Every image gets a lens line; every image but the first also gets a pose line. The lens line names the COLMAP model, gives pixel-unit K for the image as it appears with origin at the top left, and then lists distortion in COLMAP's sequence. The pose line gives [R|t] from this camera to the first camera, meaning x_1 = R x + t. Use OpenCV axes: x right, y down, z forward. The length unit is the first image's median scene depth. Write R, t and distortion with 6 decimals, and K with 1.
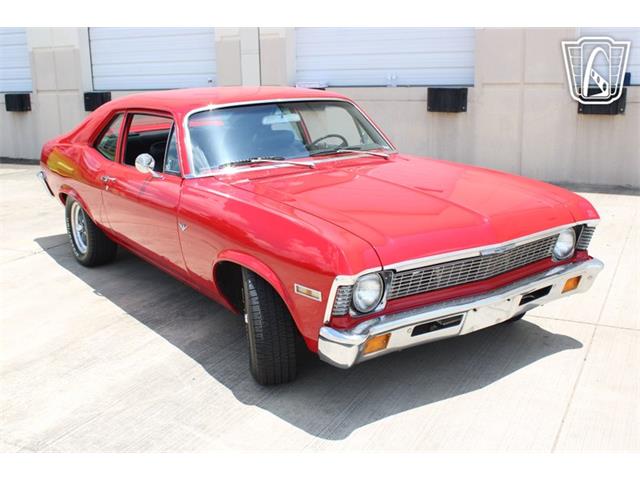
lens RADIAL K [[756.9, 0, 320.0], [0, 756.9, 240.0], [0, 0, 1]] dist [-0.070550, 0.027428]
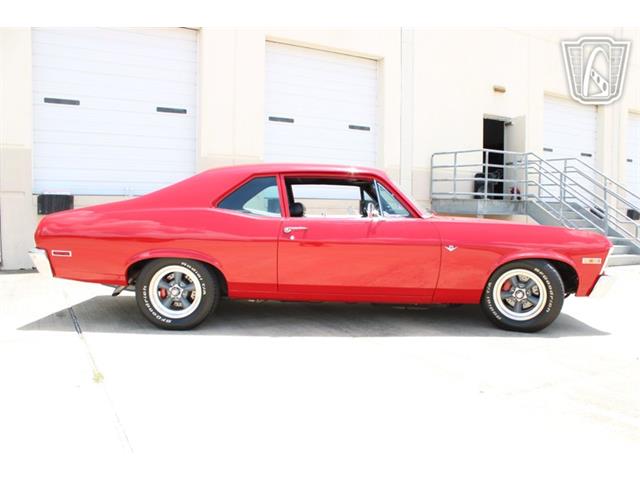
lens RADIAL K [[553.8, 0, 320.0], [0, 553.8, 240.0], [0, 0, 1]] dist [-0.171440, 0.187579]
pose [[0.555295, -0.007551, 0.831619, -1.095330], [0.168646, 0.980206, -0.103710, 0.034373], [-0.814375, 0.197838, 0.545576, 0.599164]]
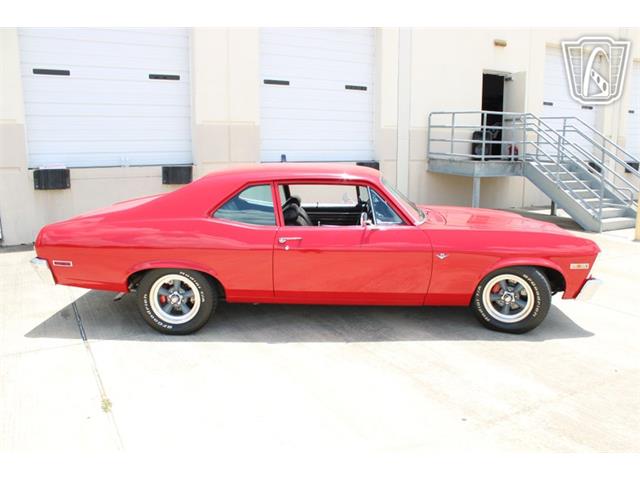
lens RADIAL K [[553.8, 0, 320.0], [0, 553.8, 240.0], [0, 0, 1]] dist [-0.171440, 0.187579]
pose [[0.553487, -0.114643, 0.824930, -1.099725], [0.176341, 0.984156, 0.018455, -0.097910], [-0.813976, 0.135254, 0.564934, 0.557568]]
